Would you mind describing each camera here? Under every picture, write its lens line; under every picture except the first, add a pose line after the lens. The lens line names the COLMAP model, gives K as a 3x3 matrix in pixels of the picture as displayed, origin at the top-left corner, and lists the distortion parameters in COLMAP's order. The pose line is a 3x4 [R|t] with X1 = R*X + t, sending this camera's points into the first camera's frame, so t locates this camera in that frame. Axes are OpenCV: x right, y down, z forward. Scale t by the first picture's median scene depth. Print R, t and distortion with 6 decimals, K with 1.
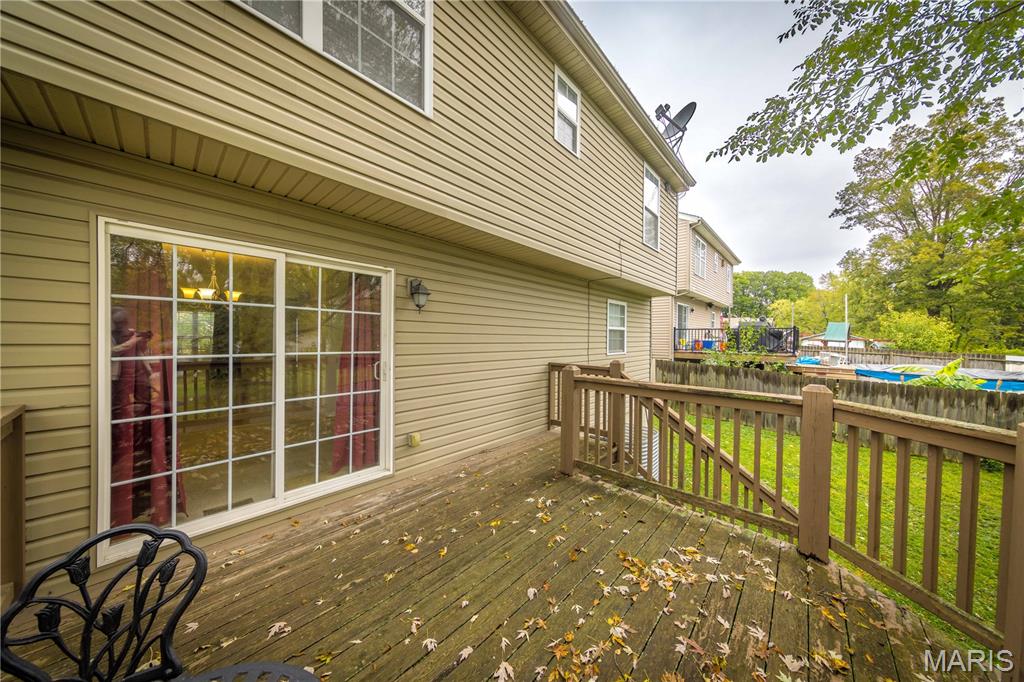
lens RADIAL K [[332.0, 0, 512.7], [0, 332.0, 336.9], [0, 0, 1]] dist [0.008458, 0.000024]
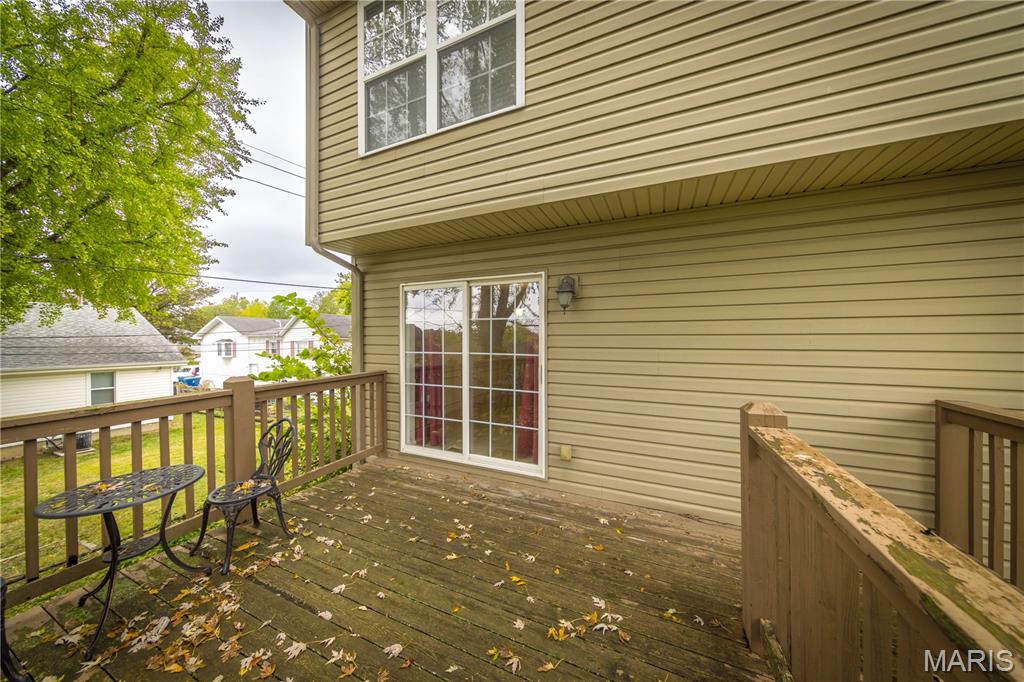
lens RADIAL K [[334.3, 0, 516.5], [0, 334.3, 340.3], [0, 0, 1]] dist [0.008209, 0.000008]
pose [[0.300821, -0.011846, -0.953607, 0.571663], [0.002644, 0.999929, -0.011588, 0.010903], [0.953677, 0.000965, 0.300831, 0.627097]]
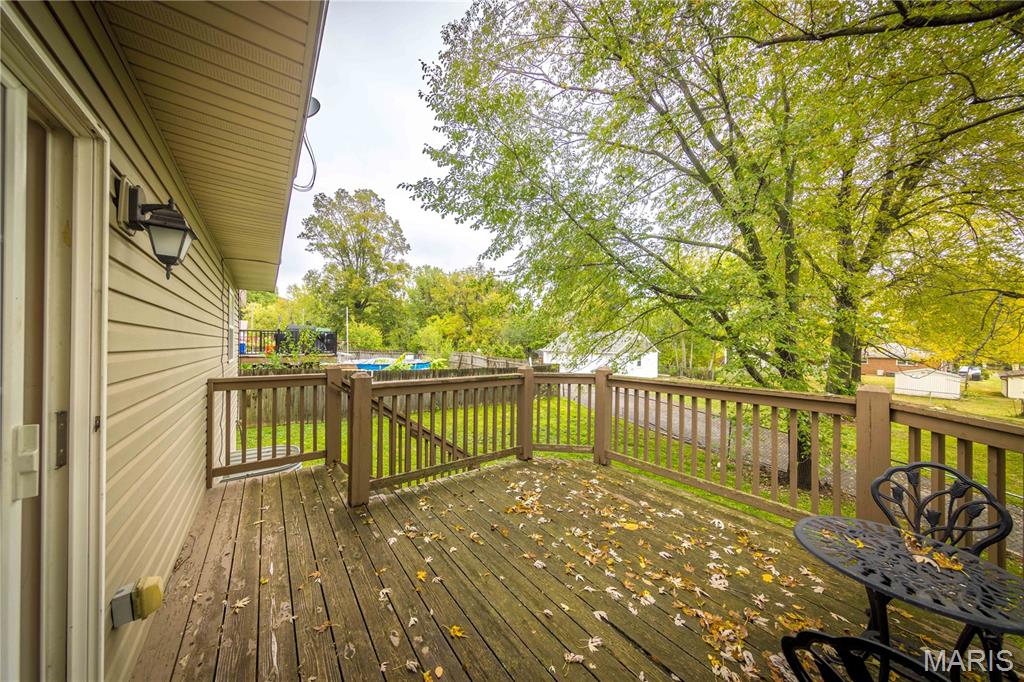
lens RADIAL K [[324.1, 0, 517.6], [0, 324.1, 341.2], [0, 0, 1]] dist [0.009331, 0.000013]
pose [[0.183375, -0.000973, 0.983043, -0.629524], [-0.004354, 0.999989, 0.001802, 0.003079], [-0.983033, -0.004610, 0.183369, 0.525168]]
